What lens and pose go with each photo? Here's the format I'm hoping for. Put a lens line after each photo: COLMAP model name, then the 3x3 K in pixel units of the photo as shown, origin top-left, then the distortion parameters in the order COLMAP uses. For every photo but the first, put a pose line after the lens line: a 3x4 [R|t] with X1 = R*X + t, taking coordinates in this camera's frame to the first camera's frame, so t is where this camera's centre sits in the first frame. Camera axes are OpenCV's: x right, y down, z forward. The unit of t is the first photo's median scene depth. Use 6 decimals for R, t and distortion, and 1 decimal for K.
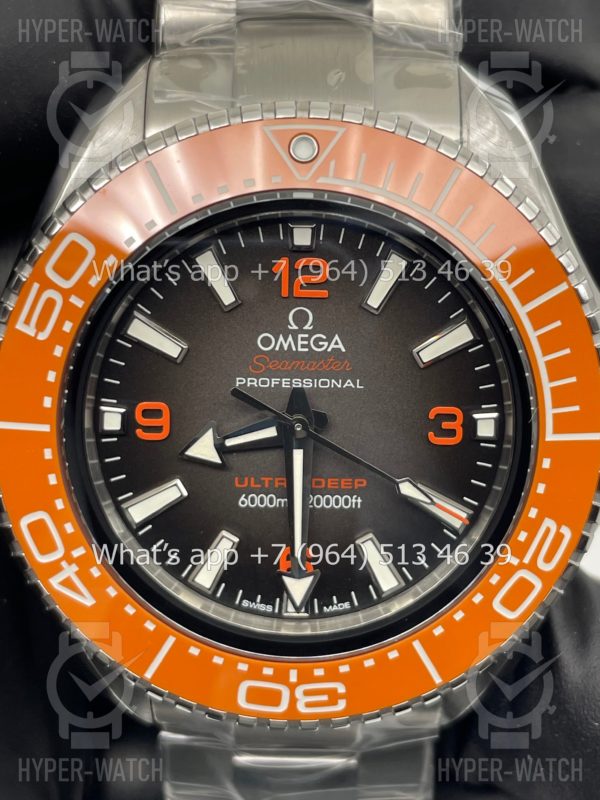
lens RADIAL K [[1317.5, 0, 304.2], [0, 1317.5, 385.5], [0, 0, 1]] dist [0.157410, 0.000000]
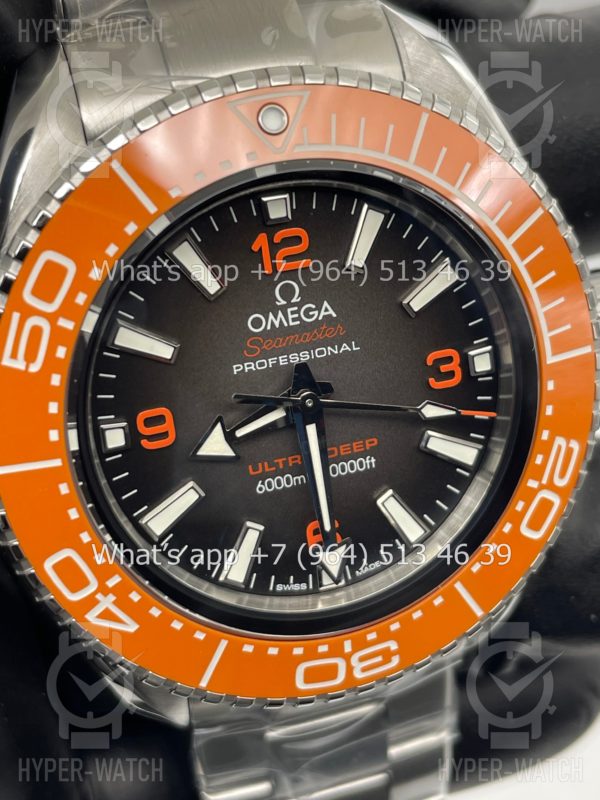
lens RADIAL K [[1317.5, 0, 308.4], [0, 1317.5, 378.3], [0, 0, 1]] dist [0.157410, 0.000000]
pose [[0.951716, -0.211288, 0.222698, -0.215854], [0.193472, 0.976073, 0.099247, -0.082020], [-0.238339, -0.051369, 0.969822, 0.054434]]
